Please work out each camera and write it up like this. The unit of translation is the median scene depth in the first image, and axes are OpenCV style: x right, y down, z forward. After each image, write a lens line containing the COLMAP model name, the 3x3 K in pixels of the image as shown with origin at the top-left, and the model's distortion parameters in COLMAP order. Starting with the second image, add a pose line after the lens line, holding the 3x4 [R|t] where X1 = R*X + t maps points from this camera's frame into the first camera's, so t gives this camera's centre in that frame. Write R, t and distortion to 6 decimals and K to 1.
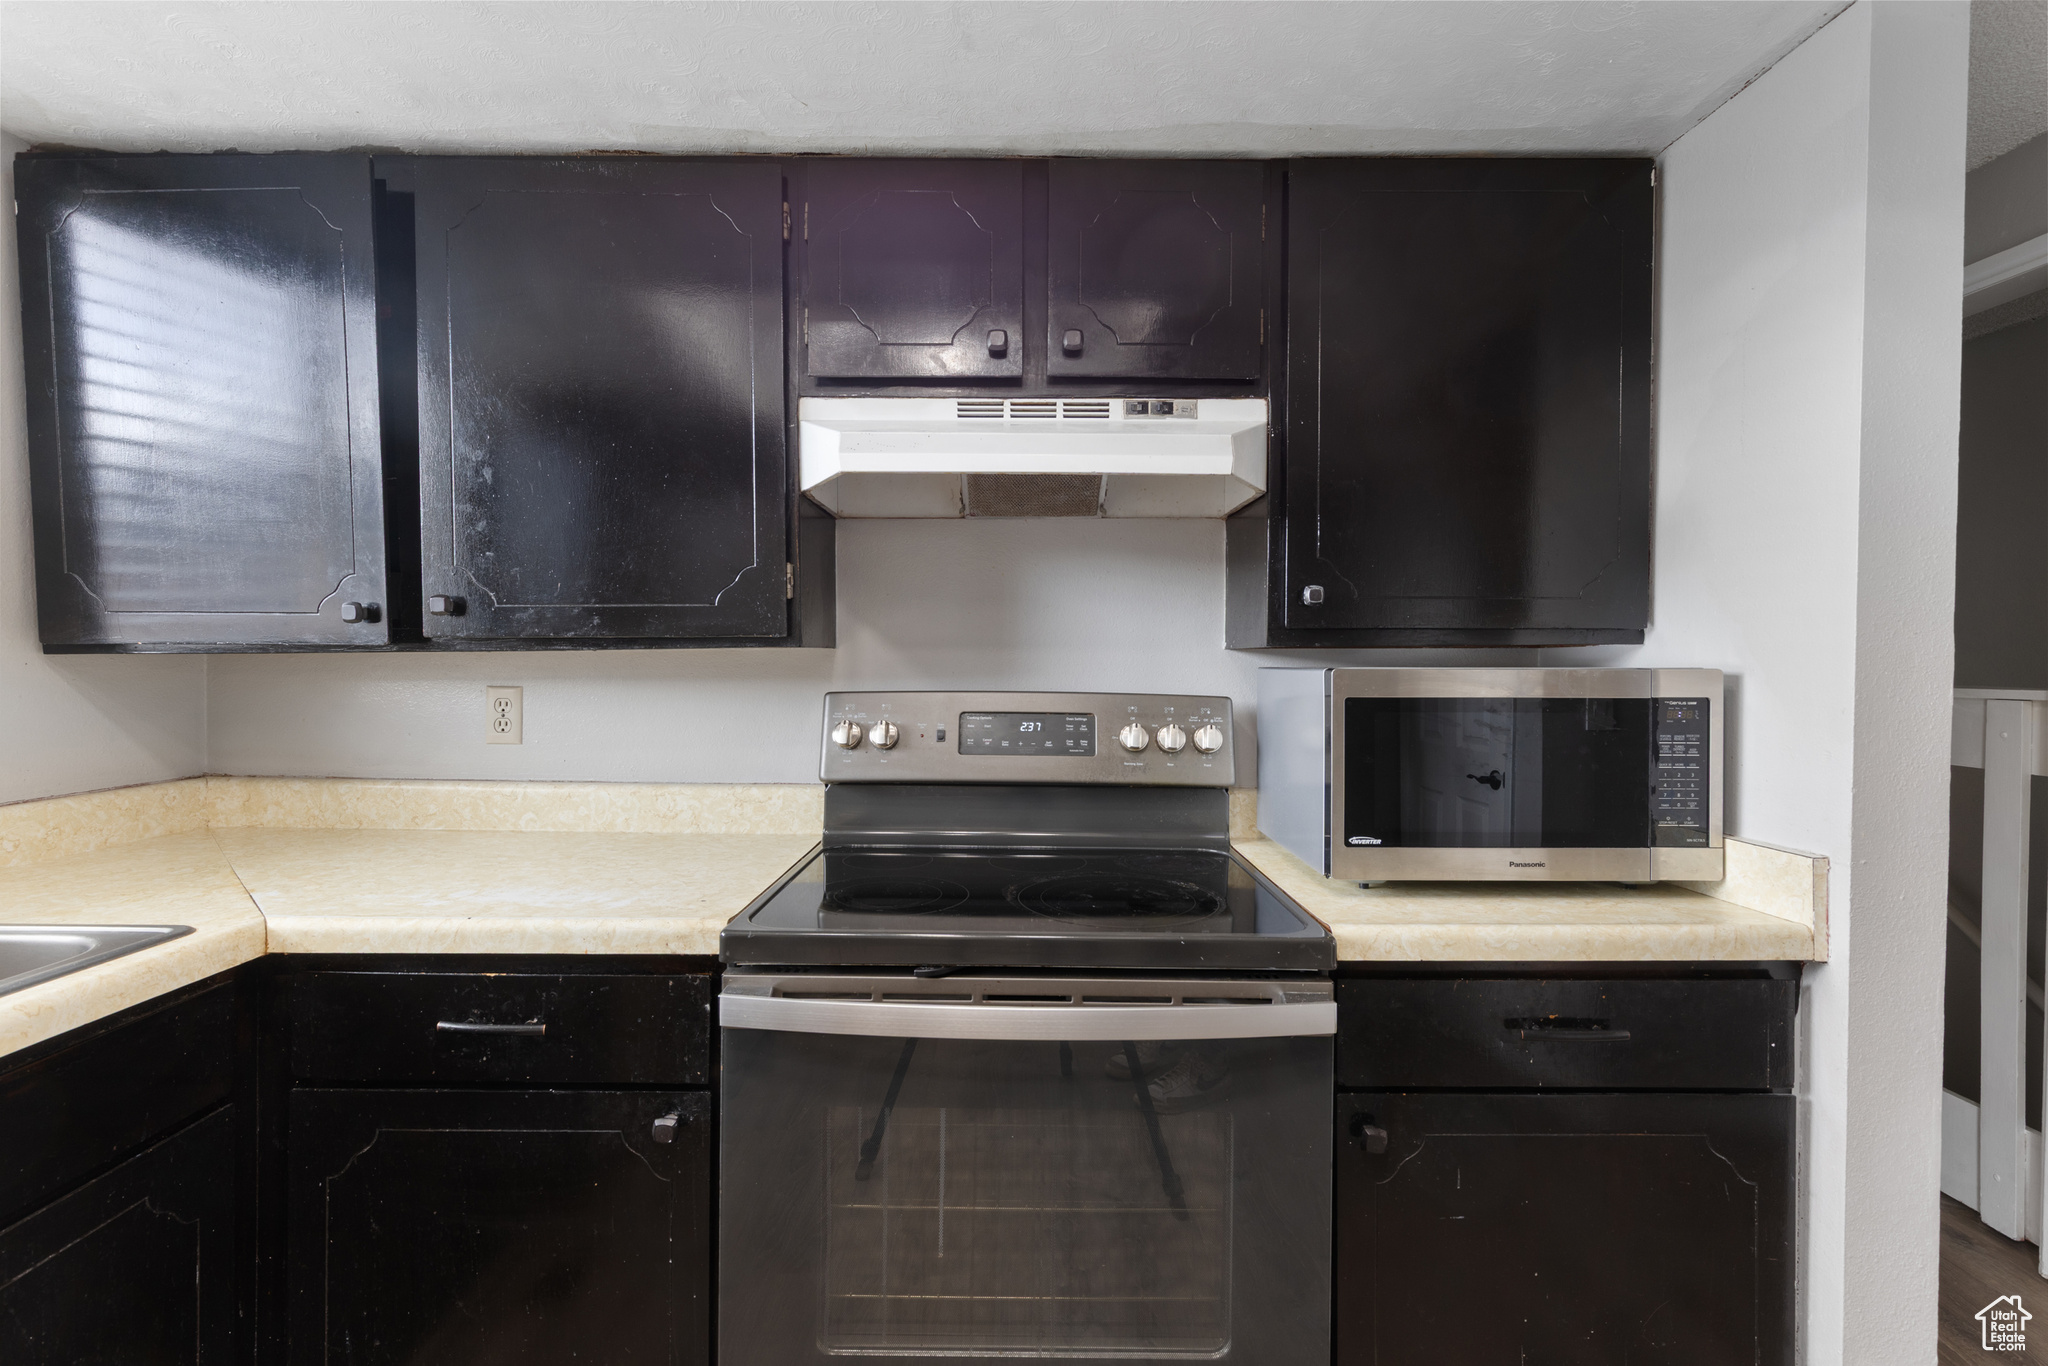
lens RADIAL K [[906.0, 0, 1013.8], [0, 906.0, 669.2], [0, 0, 1]] dist [0.005509, 0.000153]
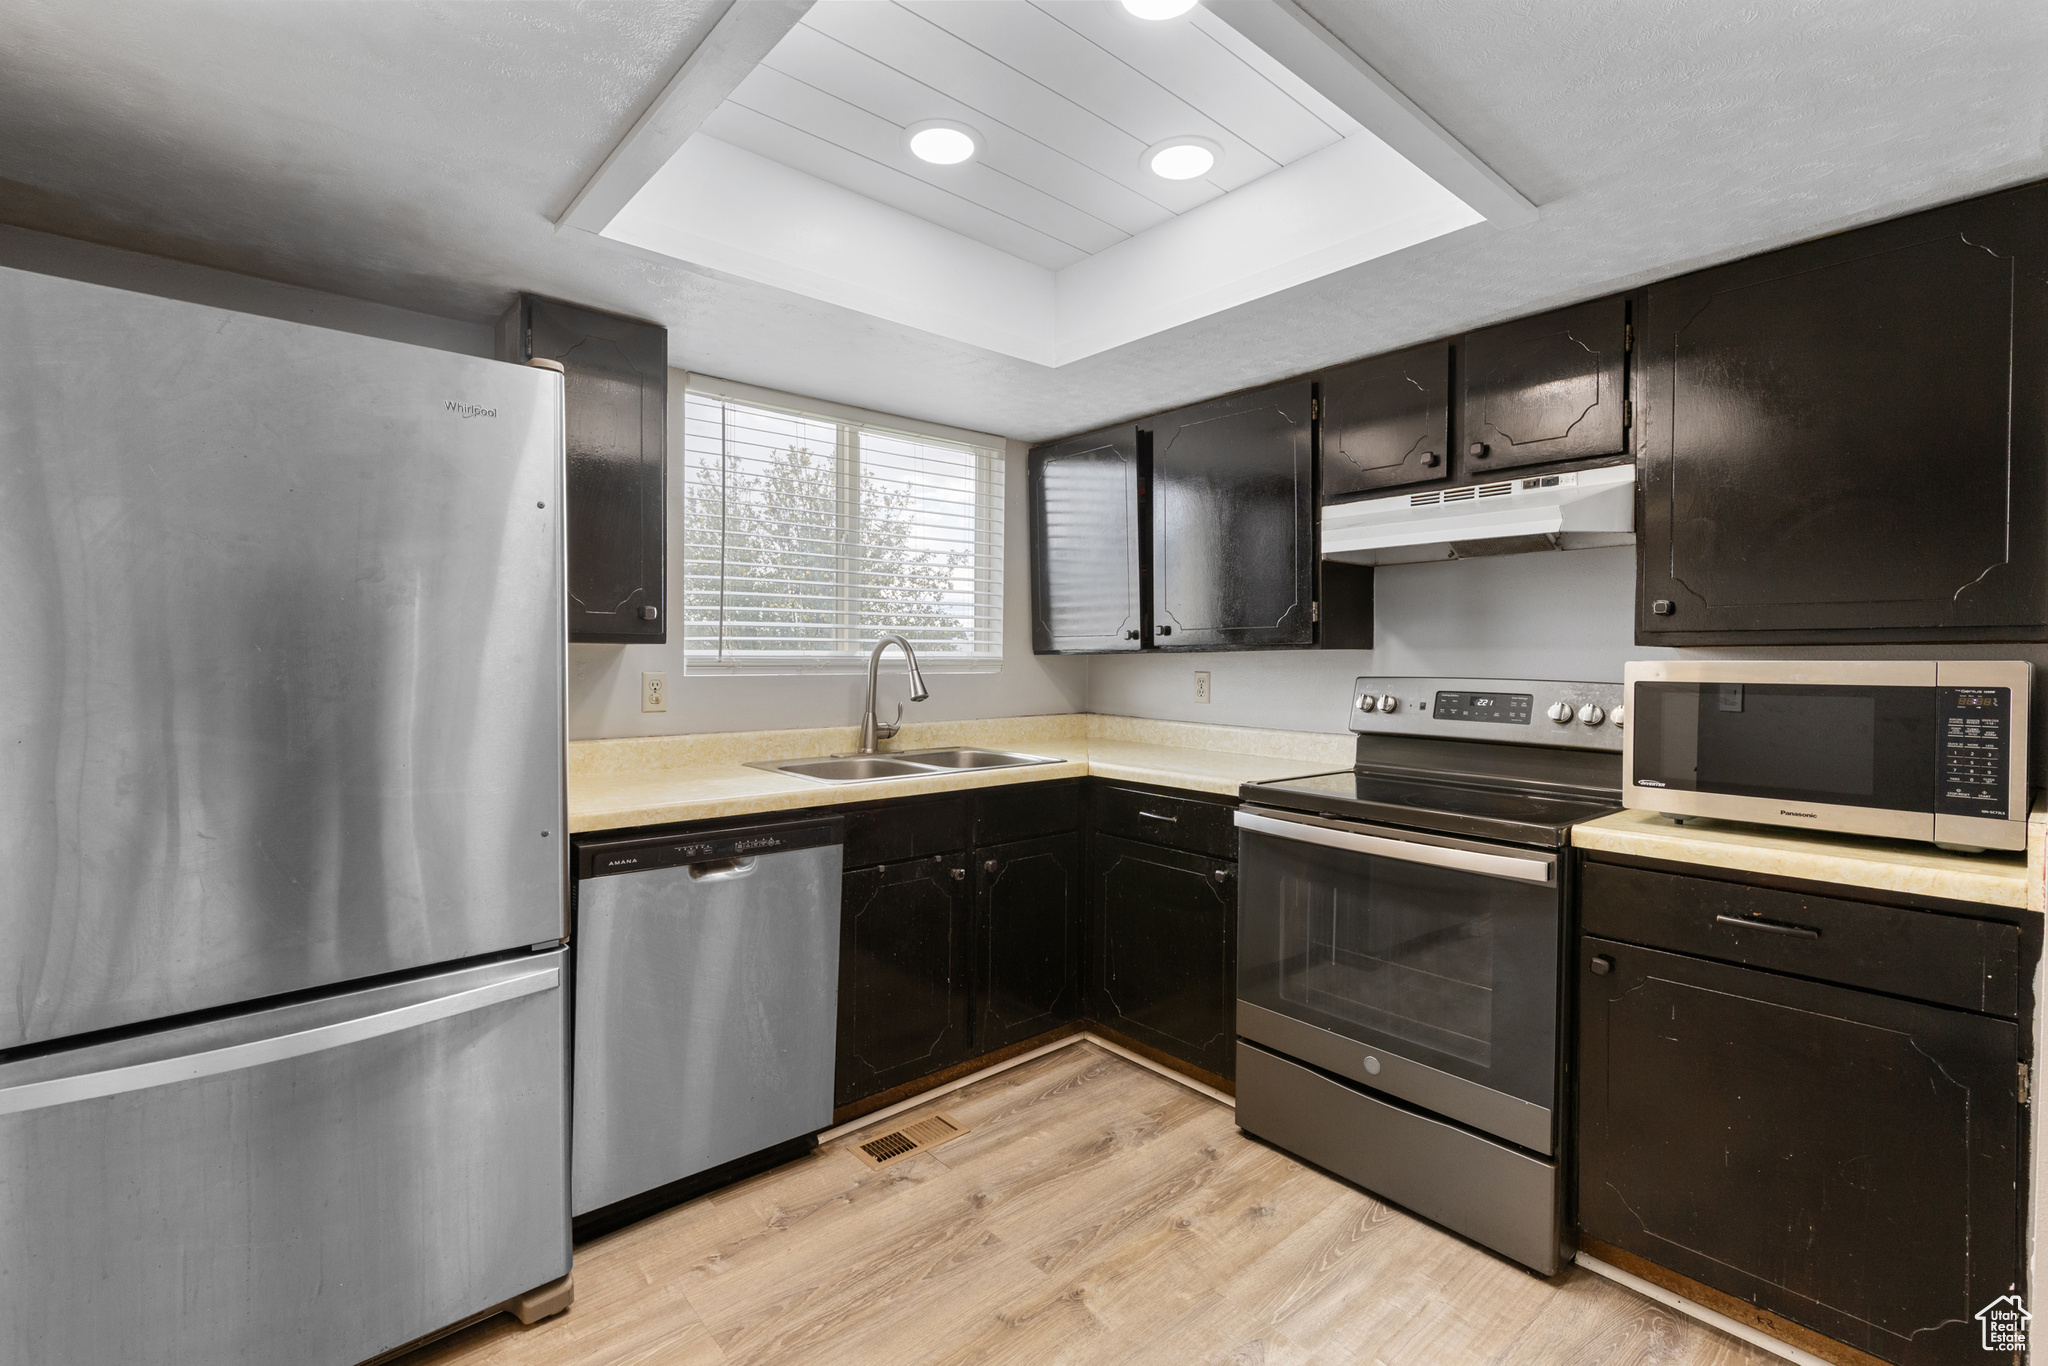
lens RADIAL K [[906.0, 0, 1013.8], [0, 906.0, 669.2], [0, 0, 1]] dist [0.005509, 0.000153]
pose [[0.649683, 0.008387, -0.760159, 0.711448], [-0.010522, 0.999943, 0.002039, 0.017065], [0.760132, 0.006674, 0.649734, -0.586595]]
